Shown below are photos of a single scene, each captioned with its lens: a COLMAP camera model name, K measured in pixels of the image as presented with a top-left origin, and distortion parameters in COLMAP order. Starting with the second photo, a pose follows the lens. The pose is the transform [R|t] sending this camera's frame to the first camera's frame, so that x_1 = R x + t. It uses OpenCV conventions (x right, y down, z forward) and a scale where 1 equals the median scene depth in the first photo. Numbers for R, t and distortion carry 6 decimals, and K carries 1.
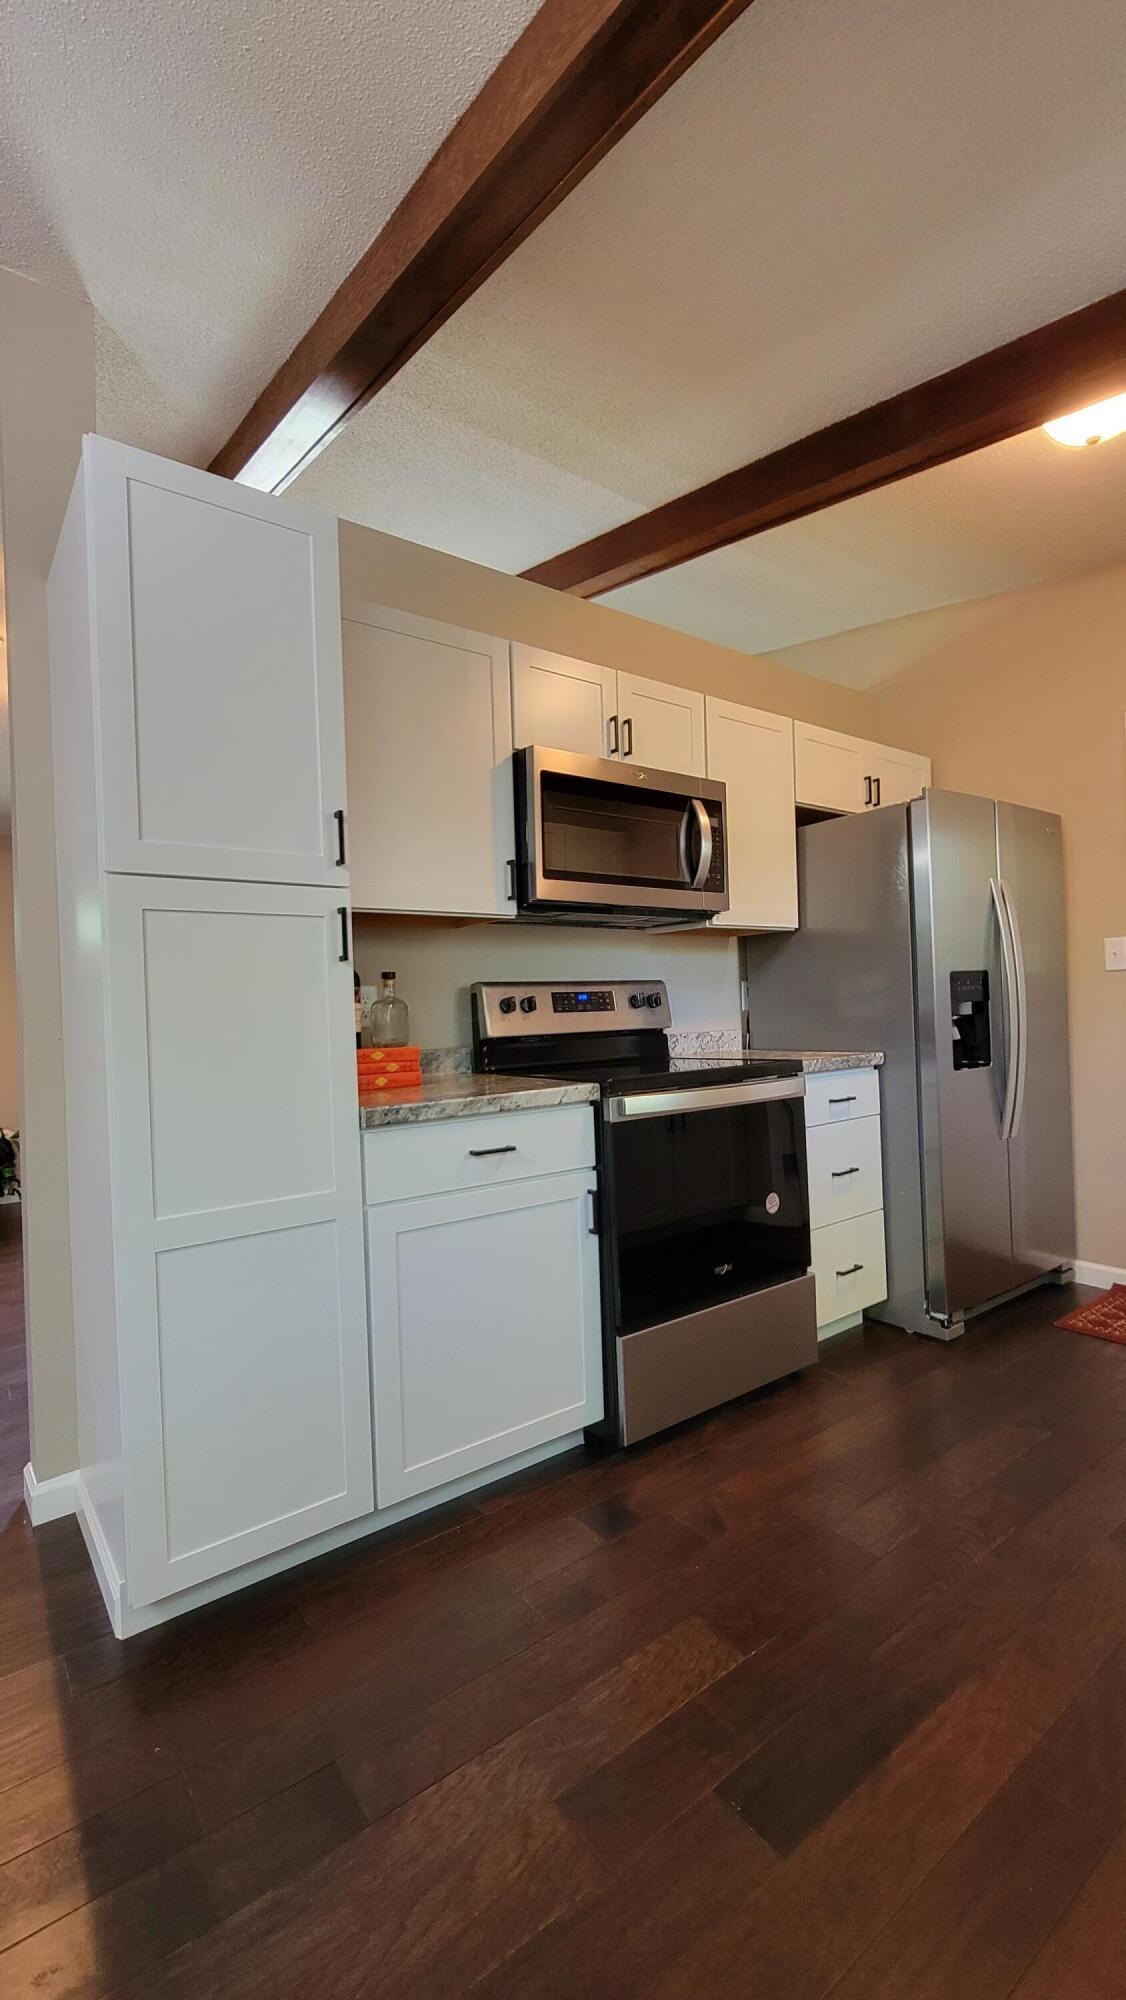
lens RADIAL K [[836.3, 0, 562.7], [0, 836.3, 1009.9], [0, 0, 1]] dist [-0.000959, -0.000044]
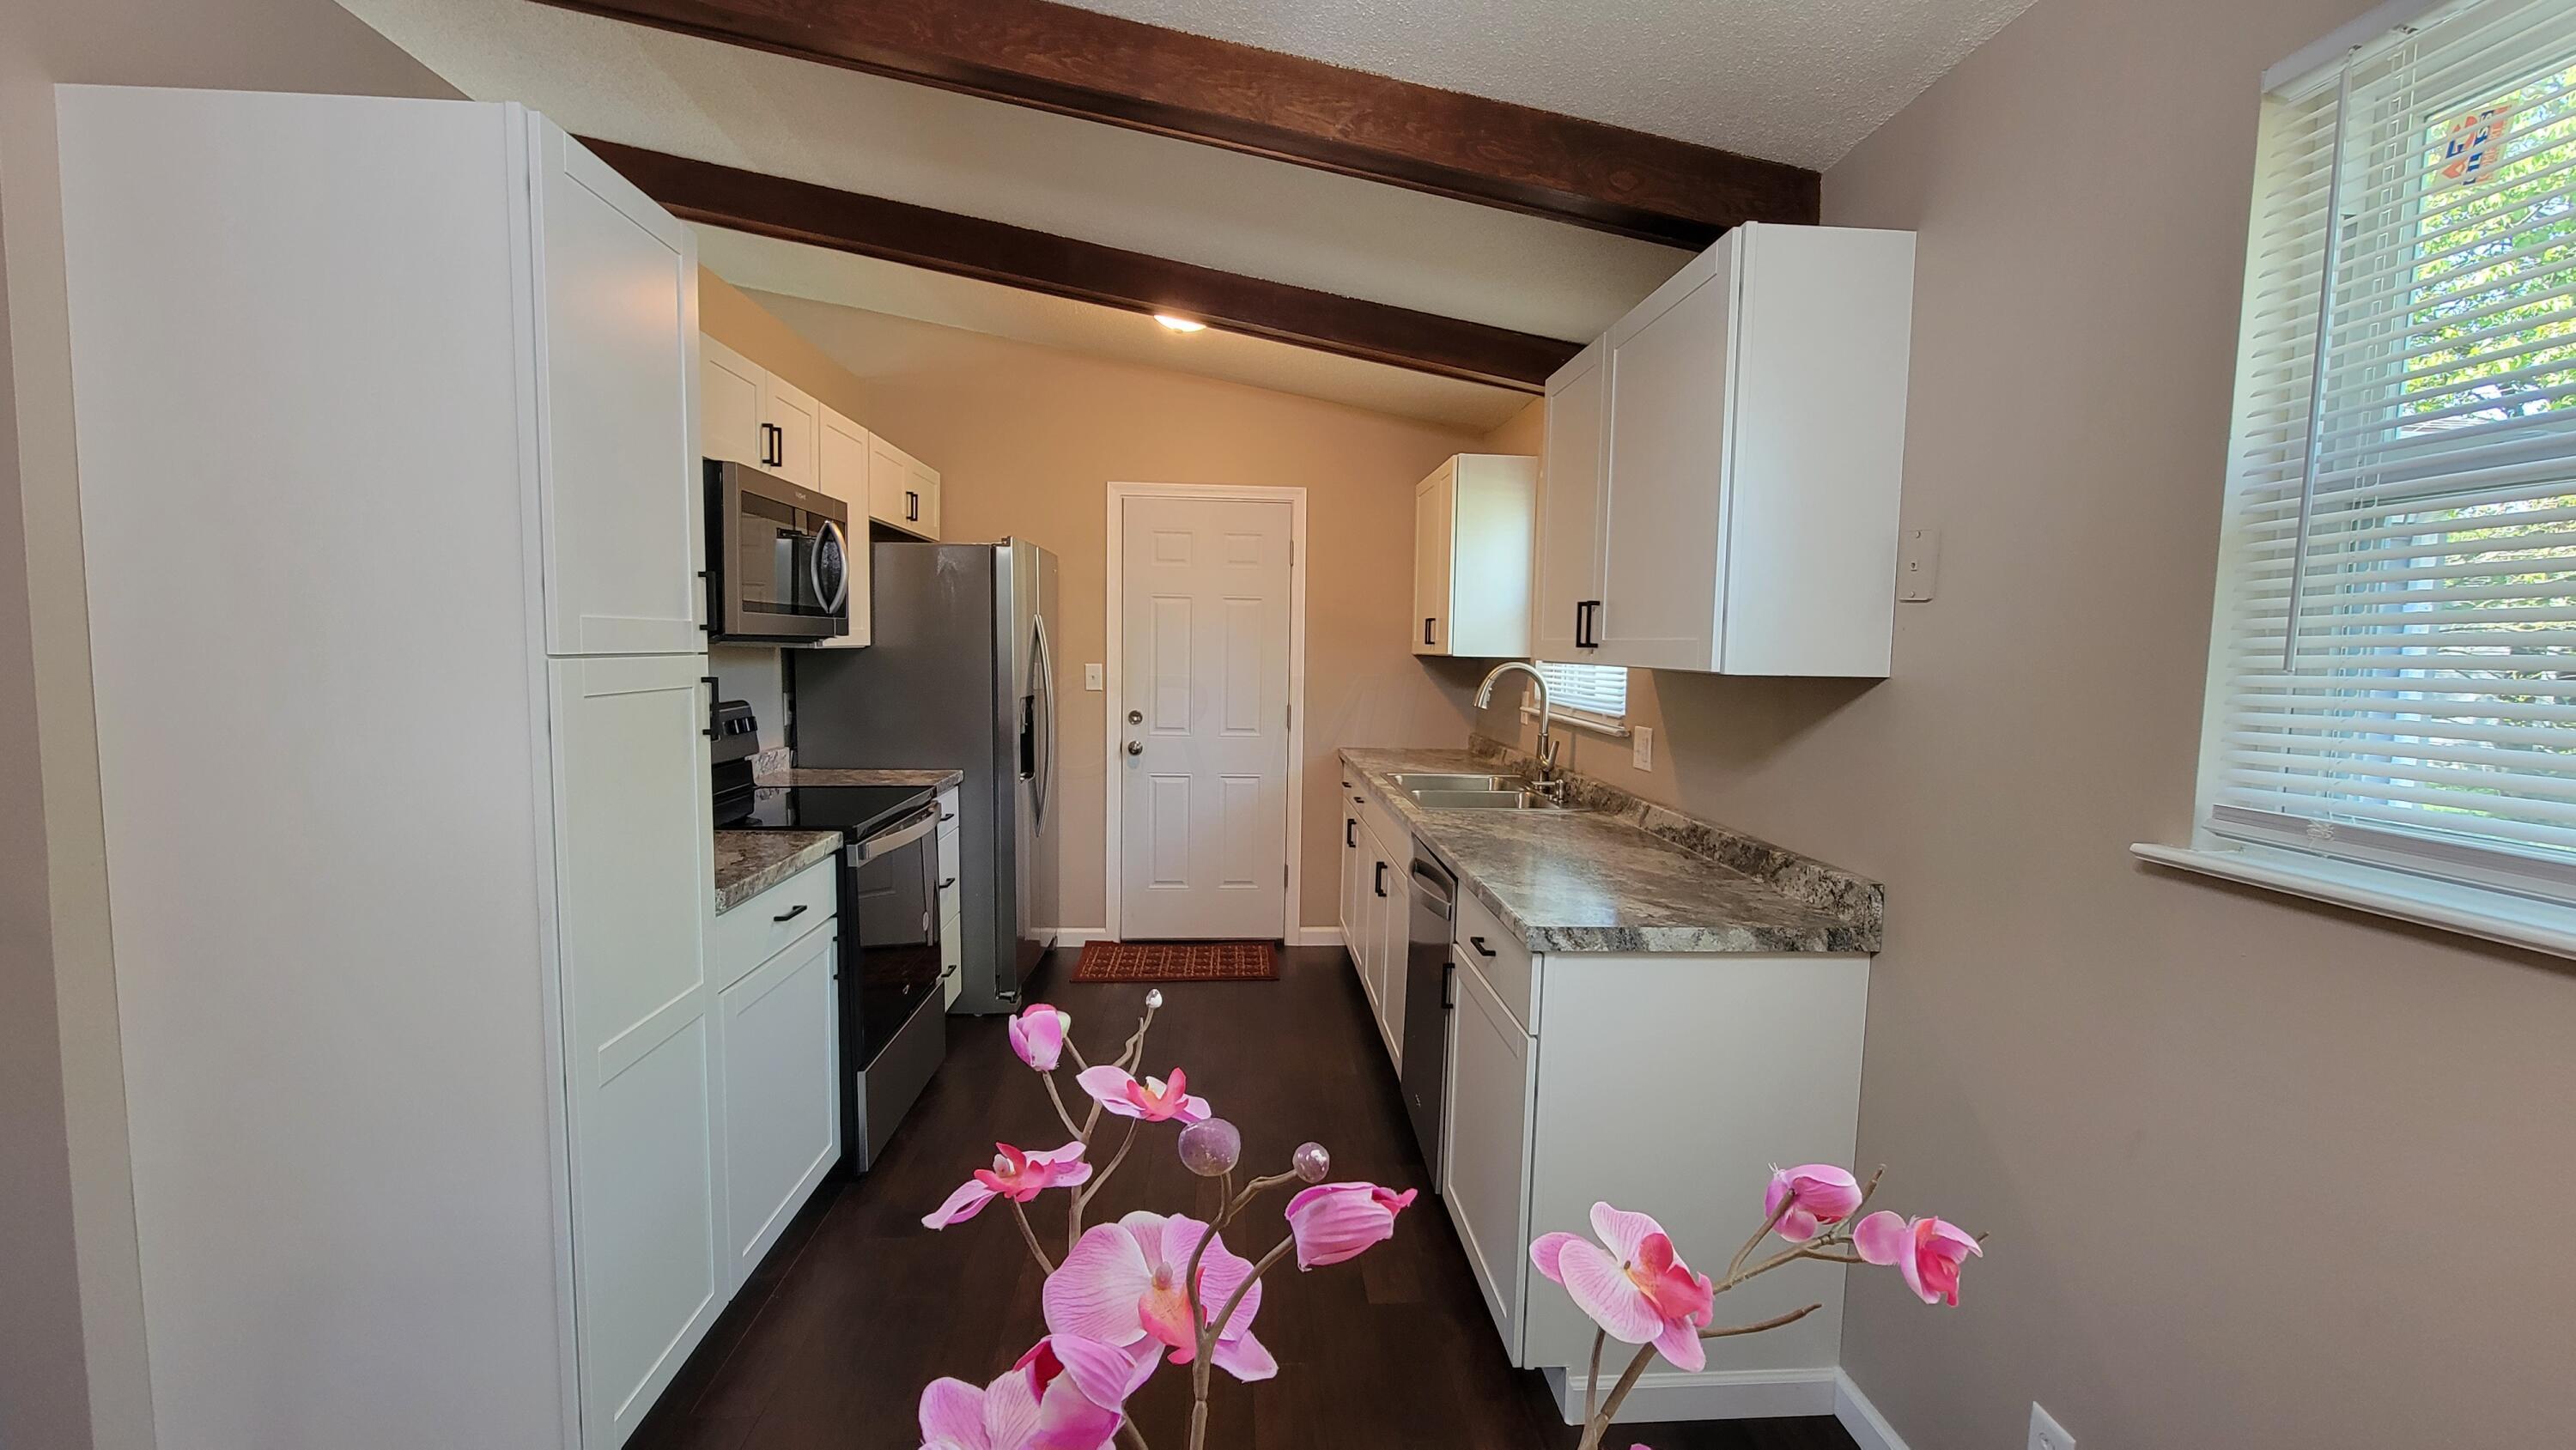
lens RADIAL K [[1077.1, 0, 1284.1], [0, 1077.1, 727.8], [0, 0, 1]] dist [-0.000959, -0.000044]
pose [[0.545048, -0.028423, 0.837923, -0.571085], [-0.030686, 0.998079, 0.053816, -0.093452], [-0.837843, -0.055045, 0.543129, -0.109923]]
